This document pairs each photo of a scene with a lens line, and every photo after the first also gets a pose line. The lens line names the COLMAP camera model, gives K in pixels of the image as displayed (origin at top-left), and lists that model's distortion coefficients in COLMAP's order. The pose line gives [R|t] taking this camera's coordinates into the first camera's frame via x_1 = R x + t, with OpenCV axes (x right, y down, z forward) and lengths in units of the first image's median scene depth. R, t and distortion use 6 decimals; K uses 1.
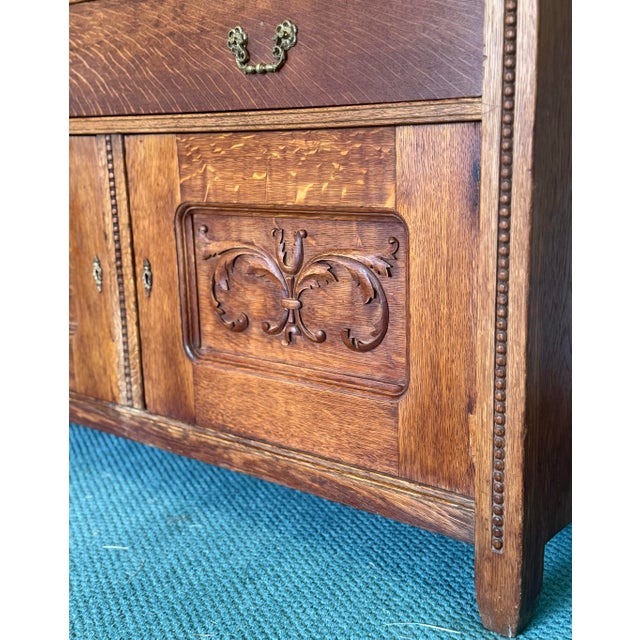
lens RADIAL K [[833.0, 0, 336.6], [0, 833.0, 340.2], [0, 0, 1]] dist [0.101244, -0.079497]
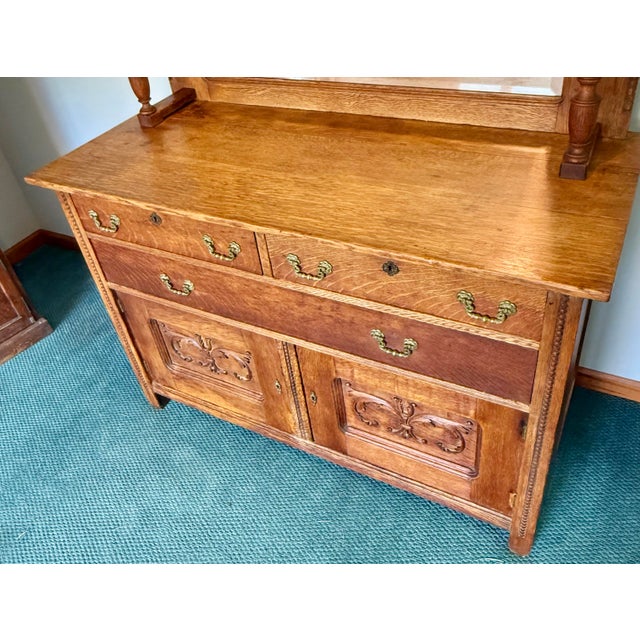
lens RADIAL K [[591.8, 0, 320.5], [0, 591.8, 306.4], [0, 0, 1]] dist [0.001431, 0.002603]
pose [[0.984372, -0.167842, 0.053291, -0.256881], [0.128236, 0.890616, 0.436300, -0.850831], [-0.120692, -0.422648, 0.898222, -0.081839]]
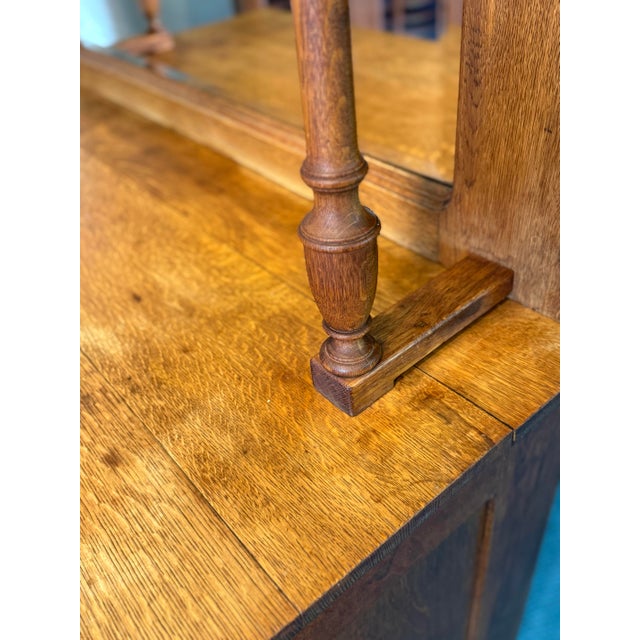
lens RADIAL K [[591.8, 0, 320.5], [0, 591.8, 306.4], [0, 0, 1]] dist [0.001431, 0.002603]
pose [[0.971936, 0.084652, -0.219487, 0.330941], [0.018200, 0.903157, 0.428924, -0.780030], [0.234540, -0.420881, 0.876270, 0.547794]]
